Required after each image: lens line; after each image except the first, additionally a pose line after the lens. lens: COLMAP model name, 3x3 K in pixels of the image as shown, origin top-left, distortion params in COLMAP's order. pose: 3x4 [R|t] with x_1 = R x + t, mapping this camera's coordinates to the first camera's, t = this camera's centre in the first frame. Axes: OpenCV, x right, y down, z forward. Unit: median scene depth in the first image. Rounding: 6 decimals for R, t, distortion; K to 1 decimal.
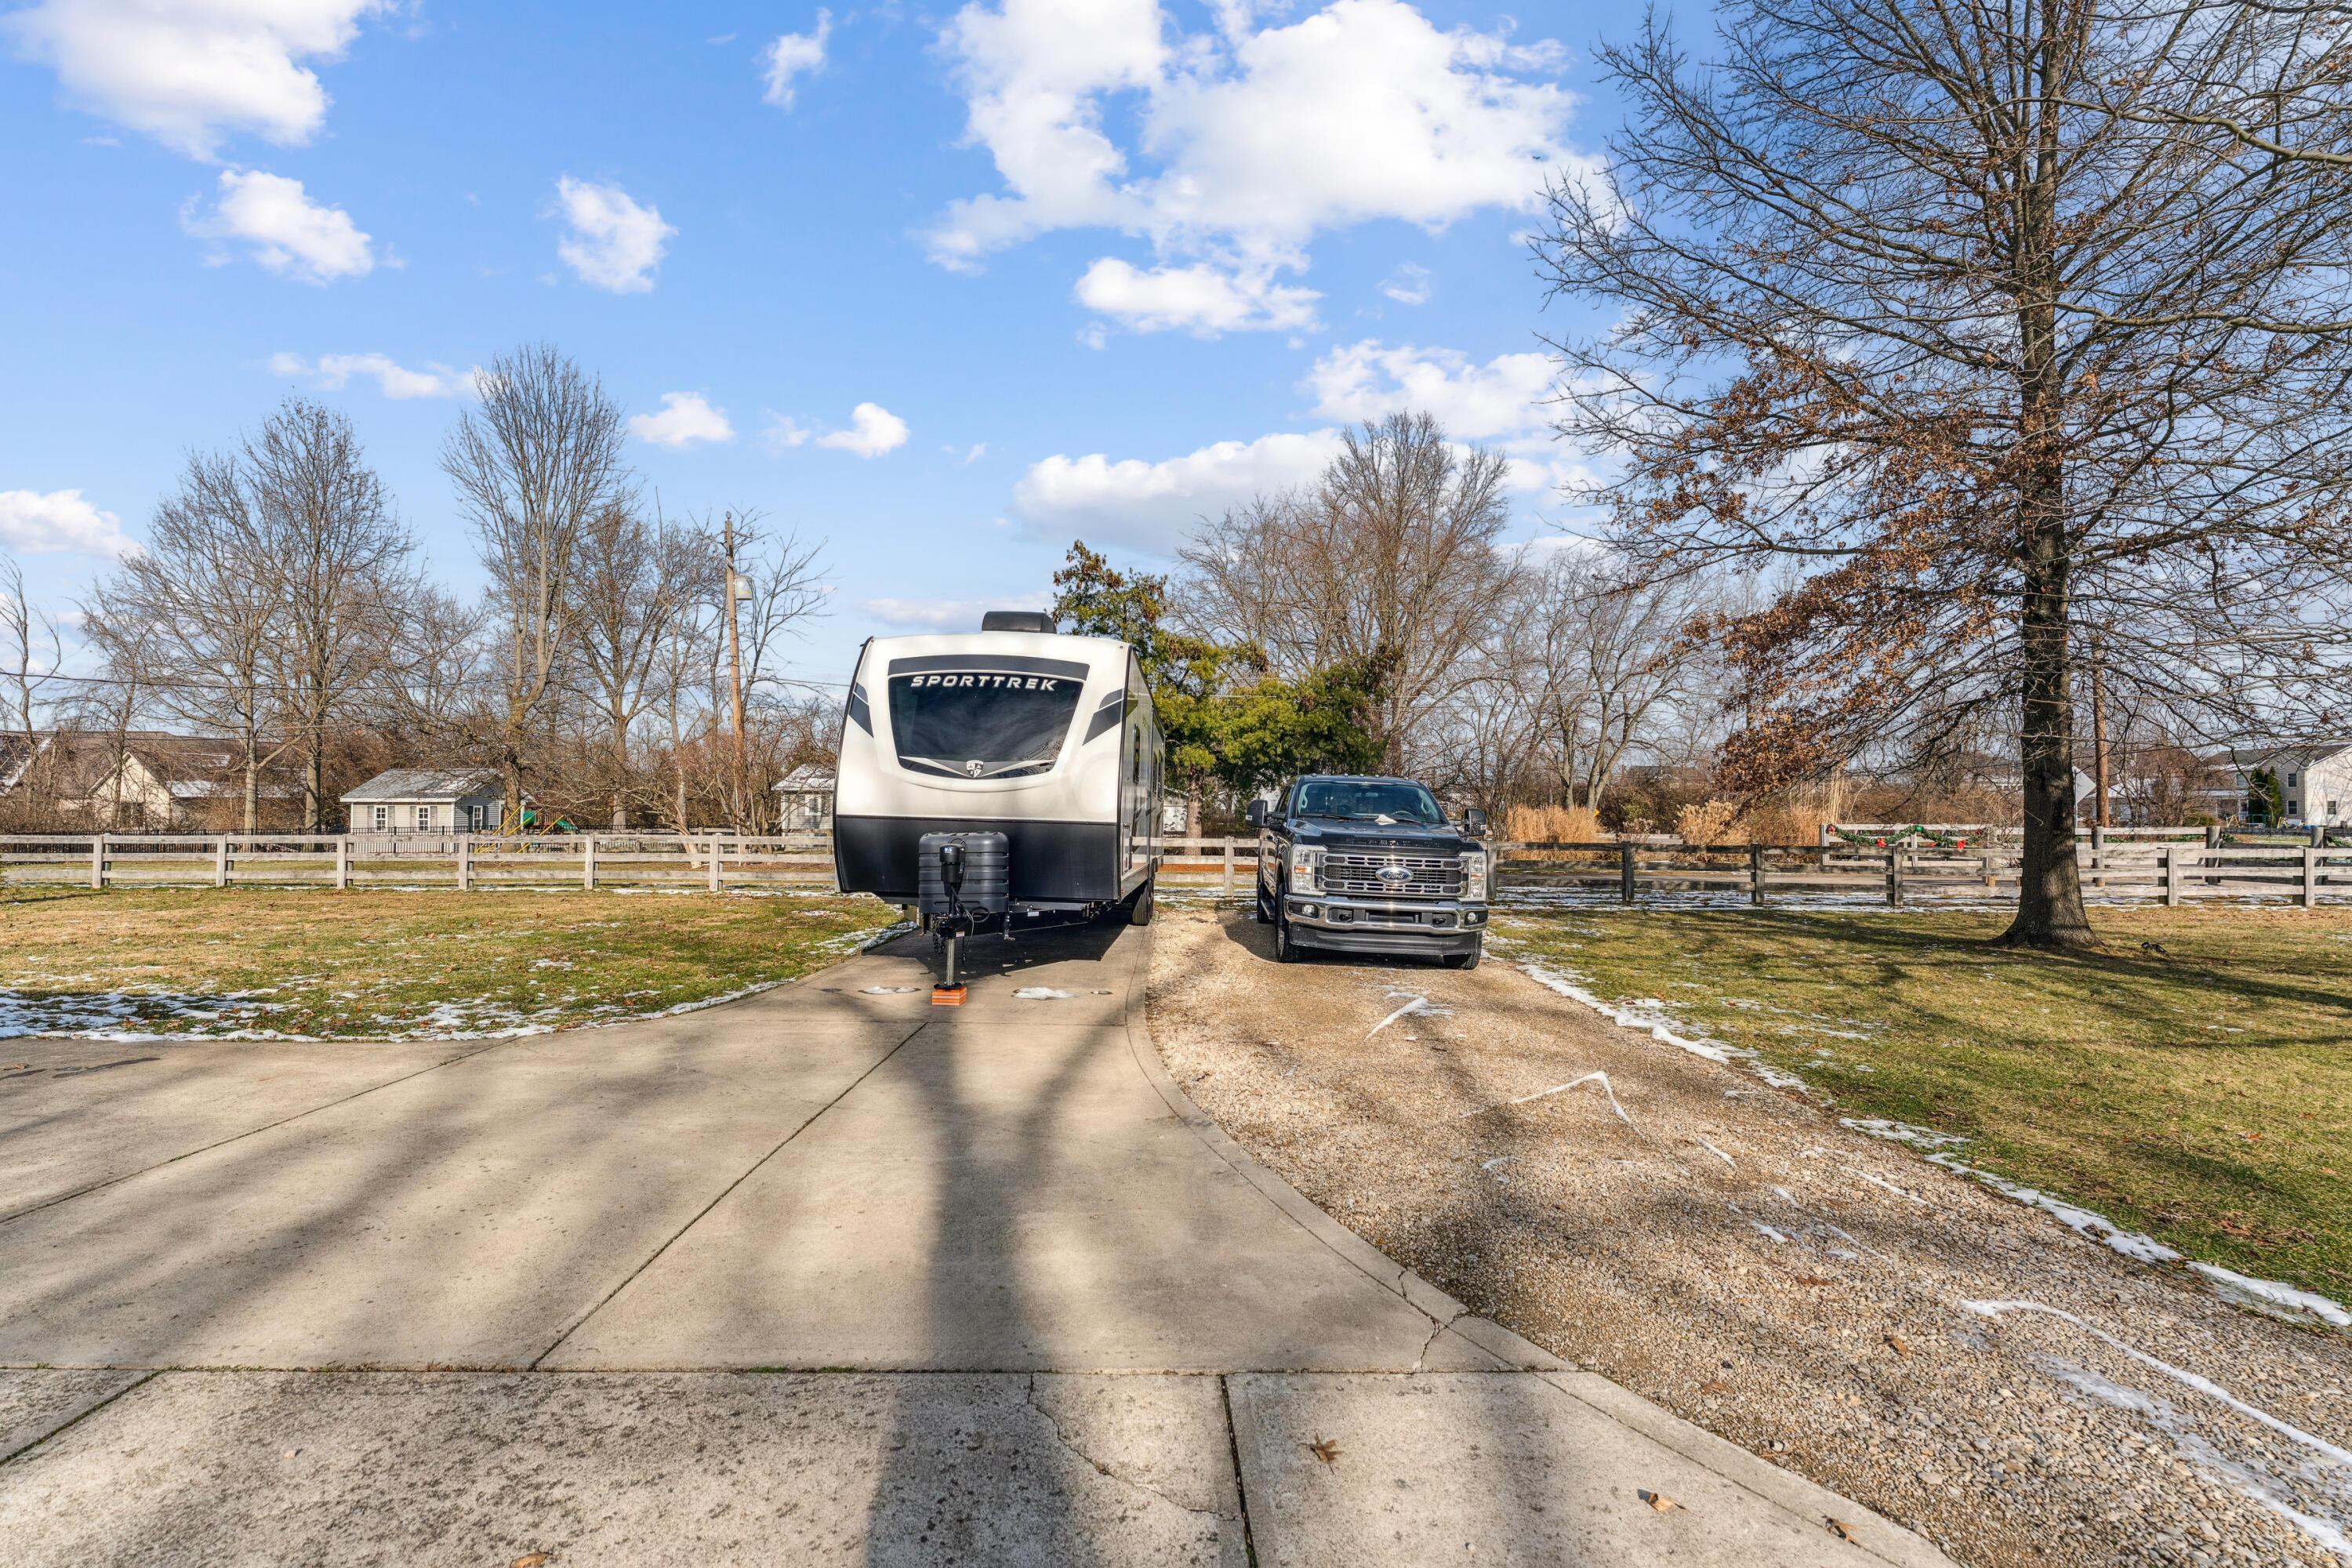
lens RADIAL K [[1019.4, 0, 1176.9], [0, 1019.4, 776.3], [0, 0, 1]] dist [-0.000764, -0.000585]
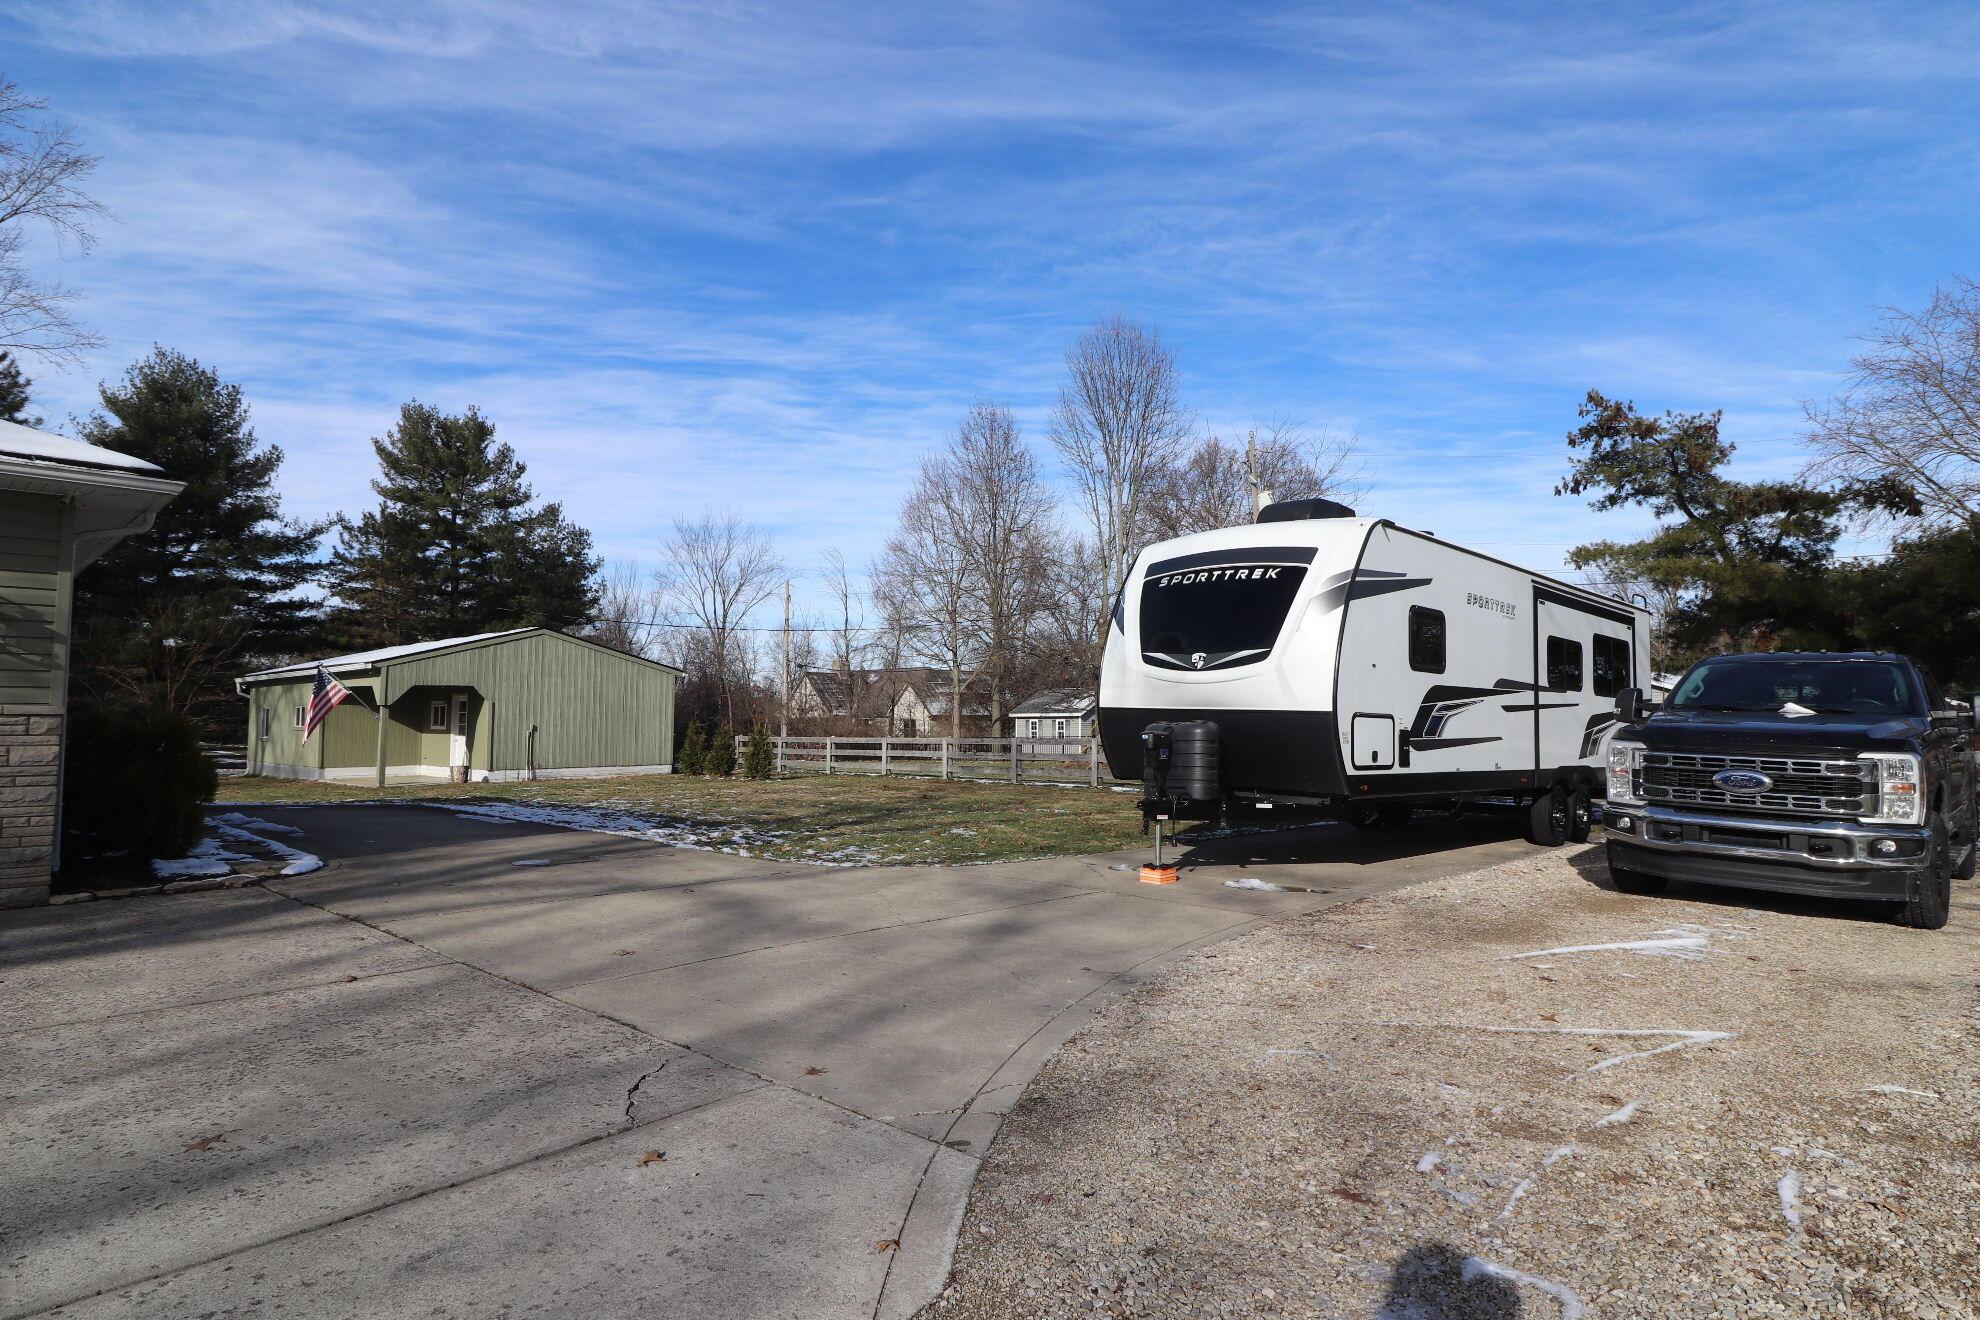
lens RADIAL K [[1090.9, 0, 973.4], [0, 1090.9, 627.9], [0, 0, 1]] dist [0.001500, -0.000690]
pose [[0.719877, -0.063257, -0.691213, 0.365074], [0.023417, 0.997485, -0.066898, 0.025058], [0.693707, 0.031972, 0.719548, 0.034874]]
